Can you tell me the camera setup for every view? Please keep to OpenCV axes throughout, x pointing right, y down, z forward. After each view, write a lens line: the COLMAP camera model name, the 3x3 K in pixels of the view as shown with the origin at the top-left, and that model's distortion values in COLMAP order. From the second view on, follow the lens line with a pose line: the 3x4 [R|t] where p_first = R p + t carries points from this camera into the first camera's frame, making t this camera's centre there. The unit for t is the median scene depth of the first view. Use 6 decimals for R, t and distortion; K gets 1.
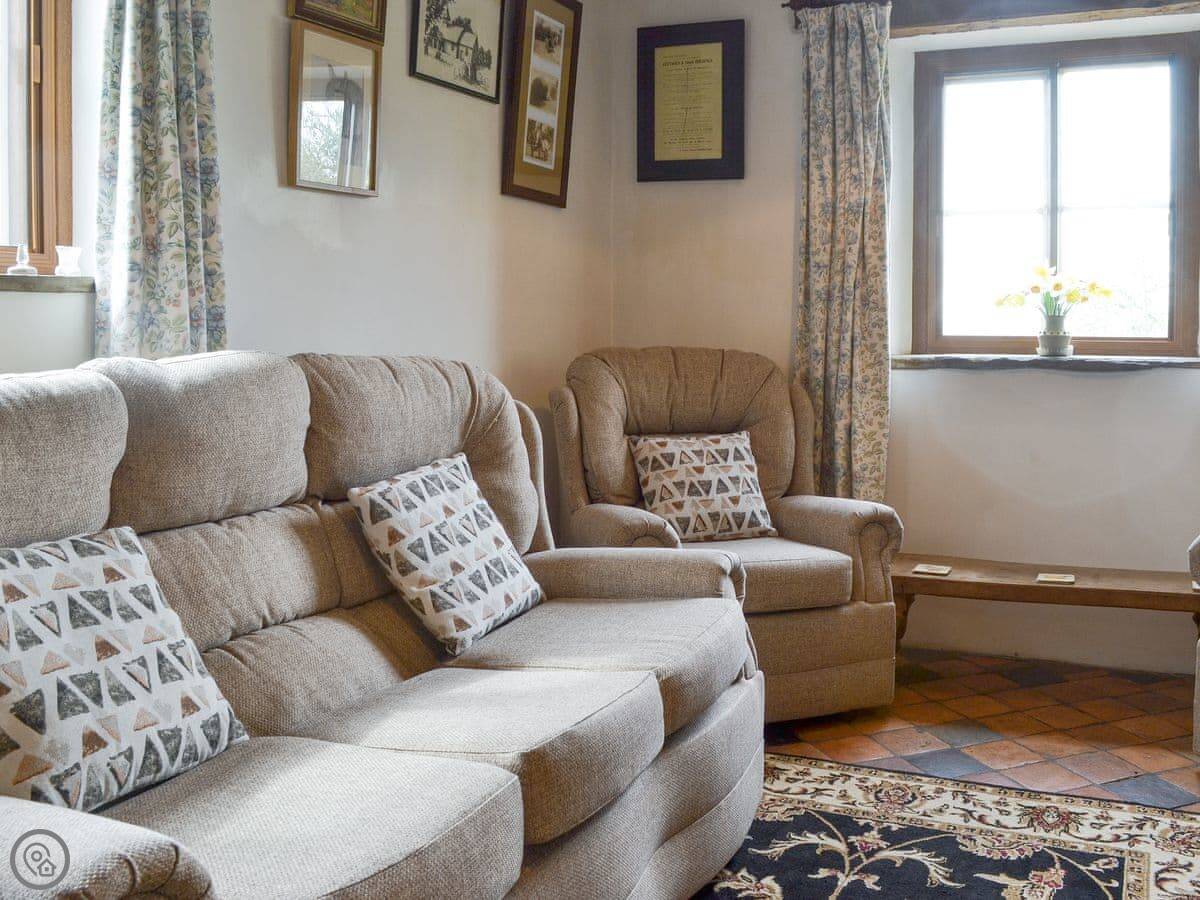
lens RADIAL K [[1214.8, 0, 600.5], [0, 1214.8, 356.3], [0, 0, 1]] dist [-0.106942, 0.024628]
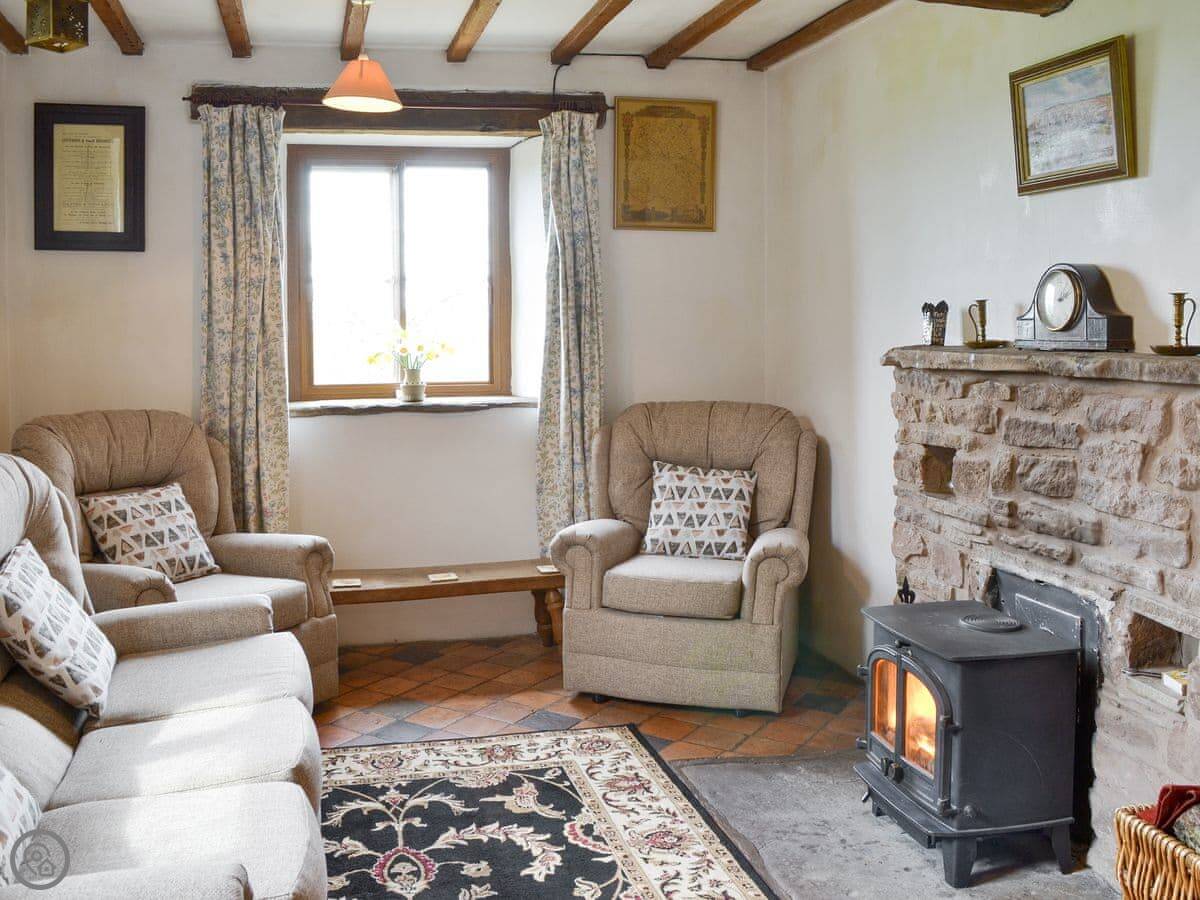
lens RADIAL K [[1214.8, 0, 600.5], [0, 1214.8, 356.3], [0, 0, 1]] dist [-0.106942, 0.024628]
pose [[0.778234, -0.032770, 0.627119, -0.268168], [0.027481, 0.999458, 0.018124, -0.065276], [-0.627373, 0.003129, 0.778713, -0.118322]]
